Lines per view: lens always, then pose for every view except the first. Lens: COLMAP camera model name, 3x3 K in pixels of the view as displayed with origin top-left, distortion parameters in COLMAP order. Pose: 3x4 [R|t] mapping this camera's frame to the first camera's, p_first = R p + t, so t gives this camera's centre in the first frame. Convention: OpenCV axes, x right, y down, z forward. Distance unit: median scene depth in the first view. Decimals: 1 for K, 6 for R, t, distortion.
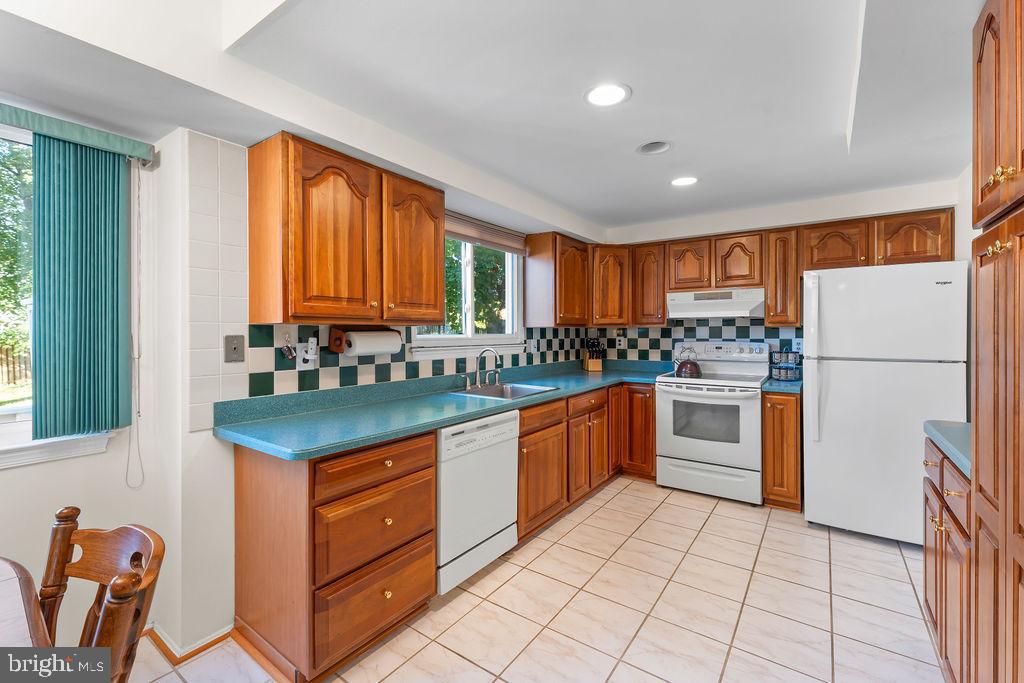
lens RADIAL K [[438.1, 0, 516.0], [0, 438.1, 333.6], [0, 0, 1]] dist [0.000514, 0.000057]
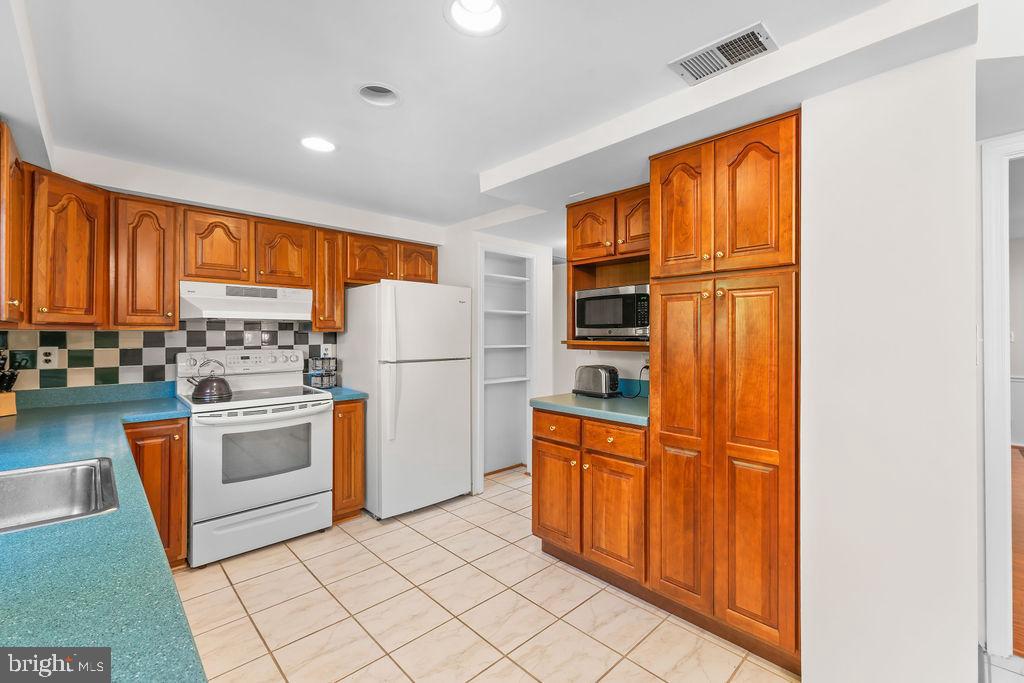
lens RADIAL K [[438.1, 0, 516.0], [0, 438.1, 333.6], [0, 0, 1]] dist [0.000514, 0.000057]
pose [[0.181836, 0.004178, 0.983320, -0.244312], [0.004440, 0.999977, -0.005069, -0.005240], [-0.983319, 0.005287, 0.181813, 0.401474]]
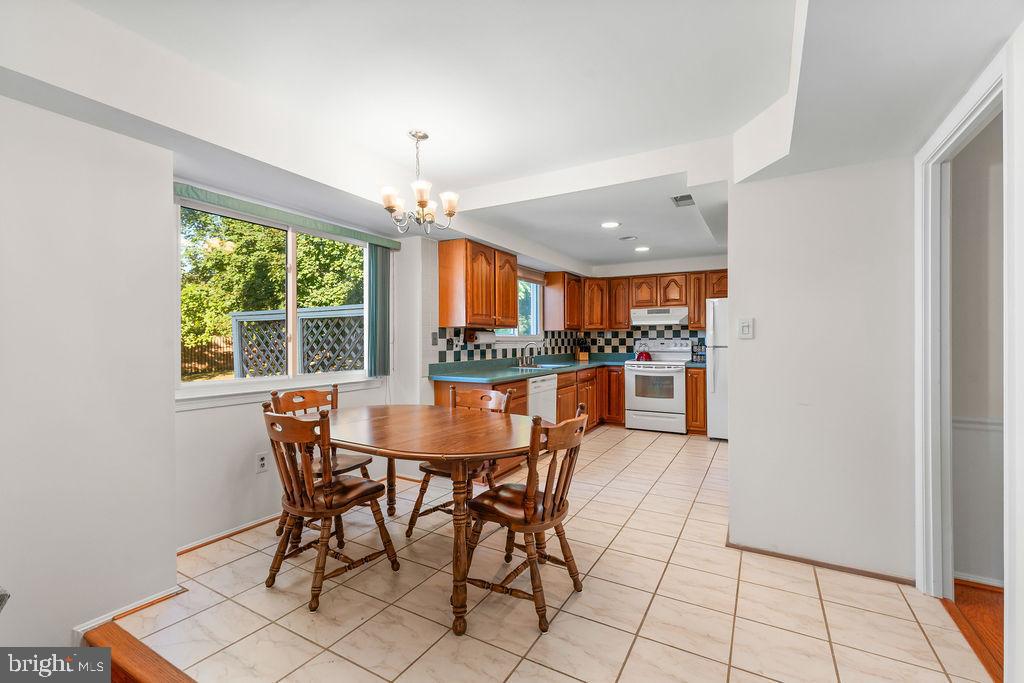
lens RADIAL K [[443.9, 0, 516.3], [0, 443.9, 340.5], [0, 0, 1]] dist [0.000171, 0.000011]
pose [[0.994808, -0.002377, 0.101746, -0.248707], [0.002698, 0.999992, -0.003015, 0.026501], [-0.101738, 0.003274, 0.994806, -0.596332]]
